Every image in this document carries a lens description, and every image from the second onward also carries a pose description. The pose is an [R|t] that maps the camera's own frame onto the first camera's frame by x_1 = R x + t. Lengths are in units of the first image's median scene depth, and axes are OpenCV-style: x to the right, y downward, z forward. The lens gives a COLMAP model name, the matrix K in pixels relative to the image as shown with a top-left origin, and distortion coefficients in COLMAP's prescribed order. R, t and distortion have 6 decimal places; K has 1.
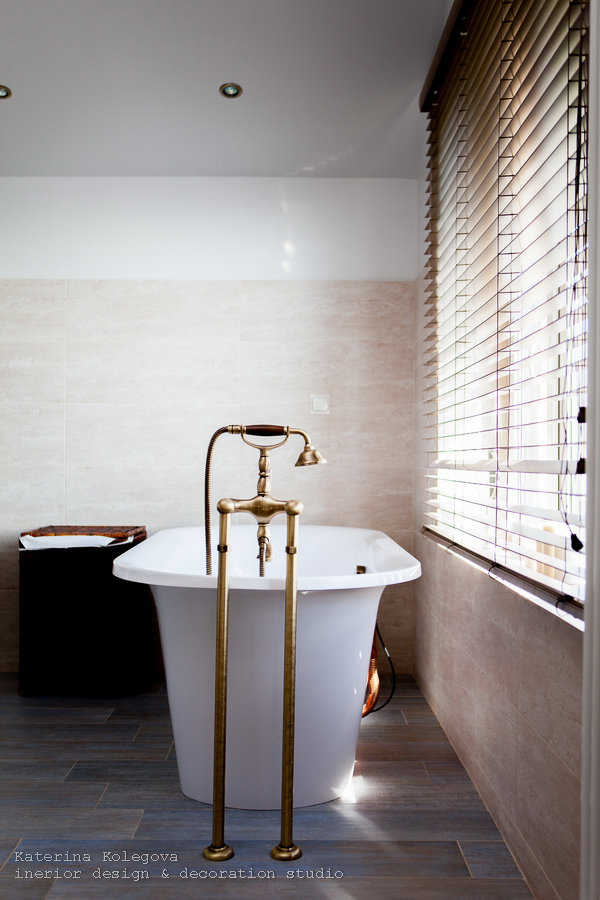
lens RADIAL K [[1026.6, 0, 300.0], [0, 1026.6, 450.0], [0, 0, 1]] dist [-0.015549, -0.017425]
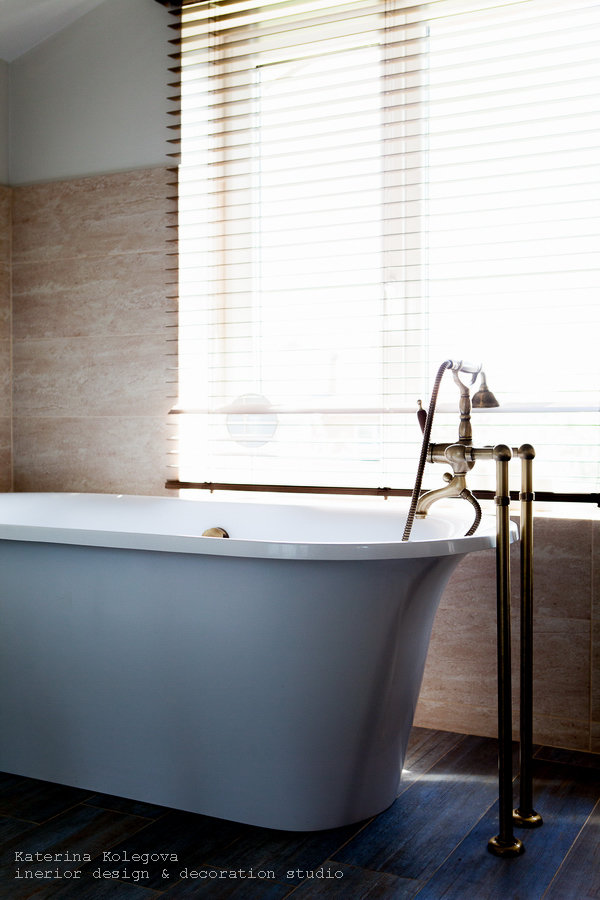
lens RADIAL K [[1026.6, 0, 300.0], [0, 1026.6, 450.0], [0, 0, 1]] dist [-0.015549, -0.017425]
pose [[0.471025, -0.044298, 0.881007, -0.834011], [0.004653, 0.998849, 0.047735, 0.008945], [-0.882108, -0.018385, 0.470689, 0.675742]]
